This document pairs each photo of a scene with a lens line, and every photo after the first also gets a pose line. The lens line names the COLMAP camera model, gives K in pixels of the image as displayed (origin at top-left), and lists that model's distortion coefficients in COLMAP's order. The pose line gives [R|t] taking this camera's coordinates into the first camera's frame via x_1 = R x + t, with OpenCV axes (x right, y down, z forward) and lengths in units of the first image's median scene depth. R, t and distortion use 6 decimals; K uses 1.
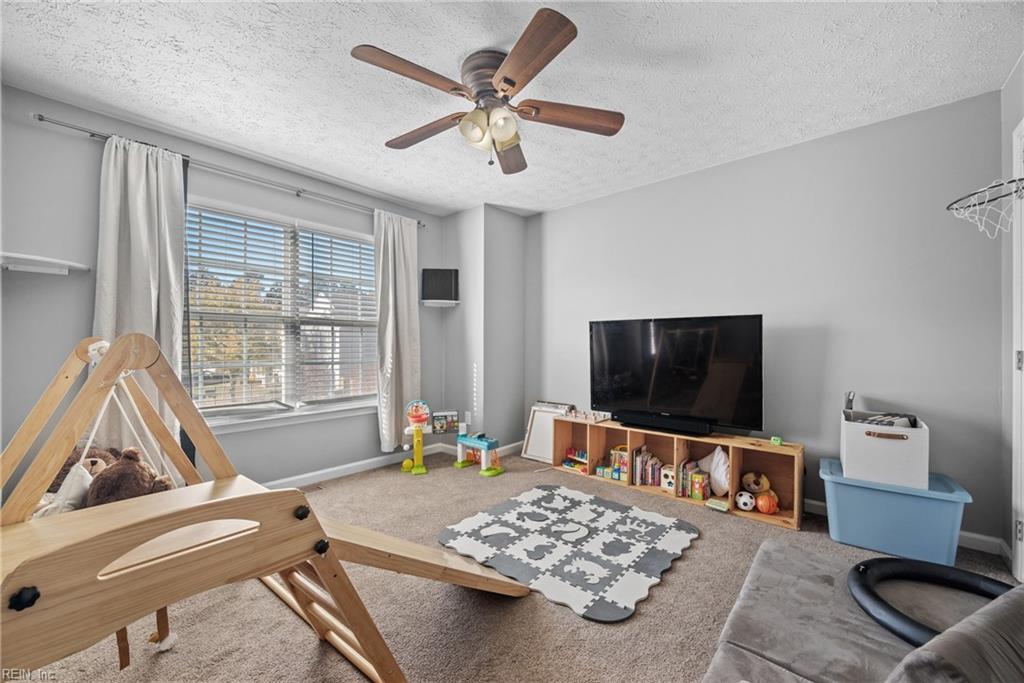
lens RADIAL K [[402.2, 0, 513.1], [0, 402.2, 344.3], [0, 0, 1]] dist [-0.000155, -0.000013]
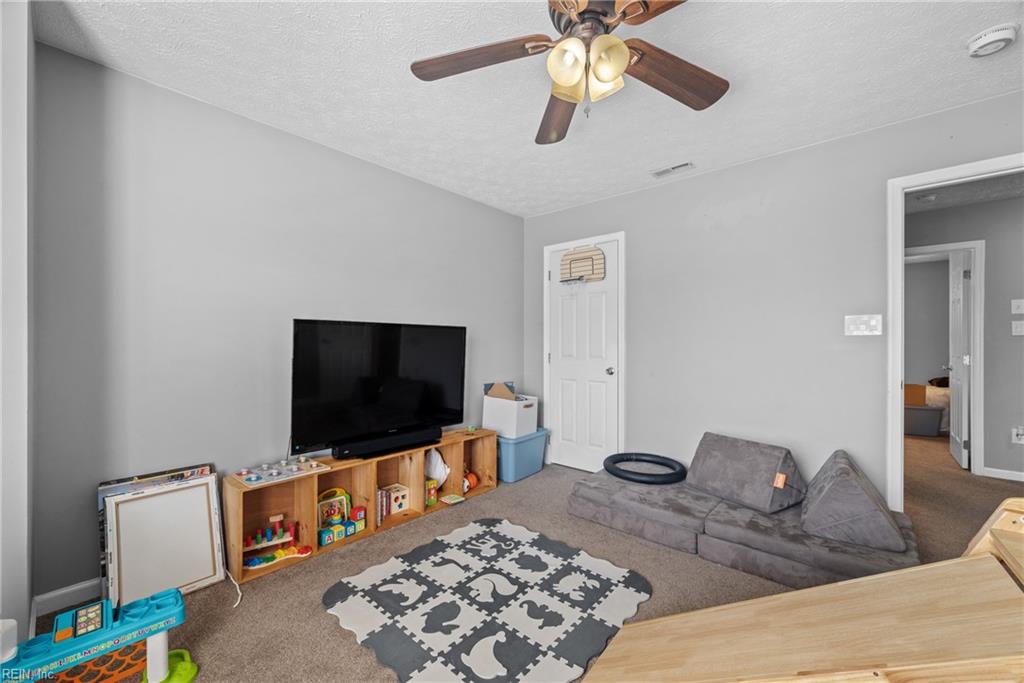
lens RADIAL K [[402.2, 0, 512.1], [0, 402.2, 343.8], [0, 0, 1]] dist [-0.000155, -0.000013]
pose [[0.016310, -0.004076, 0.999859, -0.629365], [0.000877, 0.999991, 0.004062, -0.028553], [-0.999867, 0.000811, 0.016313, 0.891582]]
